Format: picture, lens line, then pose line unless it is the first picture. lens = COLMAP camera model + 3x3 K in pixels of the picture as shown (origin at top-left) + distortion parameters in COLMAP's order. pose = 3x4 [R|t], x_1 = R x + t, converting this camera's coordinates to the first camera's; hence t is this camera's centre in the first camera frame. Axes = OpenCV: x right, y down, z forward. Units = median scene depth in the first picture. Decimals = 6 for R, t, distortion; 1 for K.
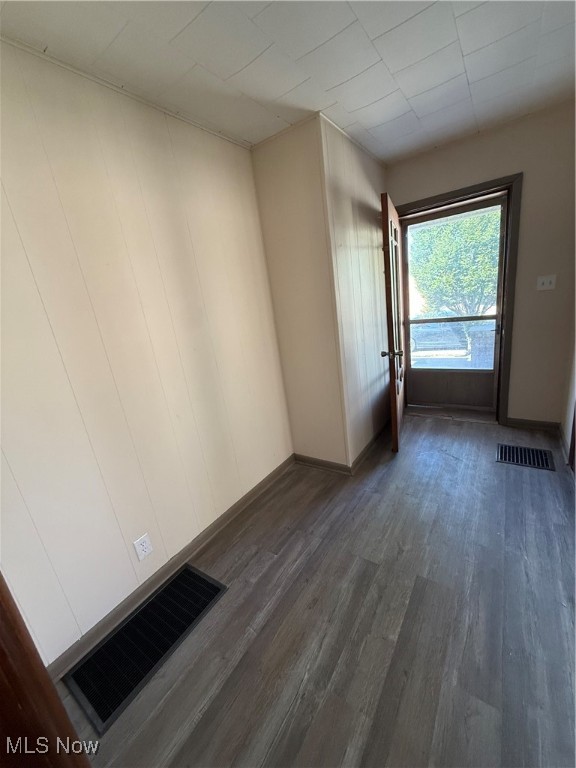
lens RADIAL K [[305.4, 0, 283.2], [0, 305.4, 379.2], [0, 0, 1]] dist [0.000889, 0.000301]
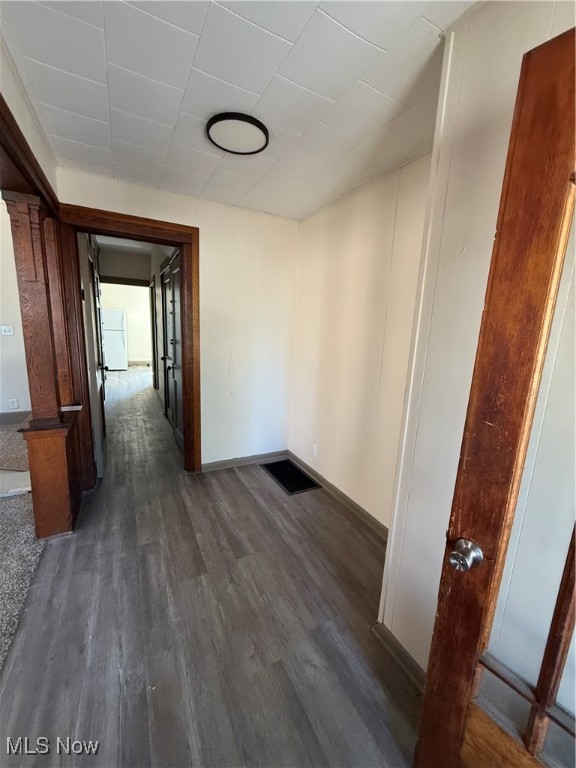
lens RADIAL K [[305.4, 0, 287.7], [0, 305.4, 381.6], [0, 0, 1]] dist [0.000889, 0.000301]
pose [[-0.455202, 0.270095, -0.848434, 1.053840], [-0.212136, 0.892543, 0.397952, -0.511173], [0.864748, 0.361132, -0.348991, 1.364484]]
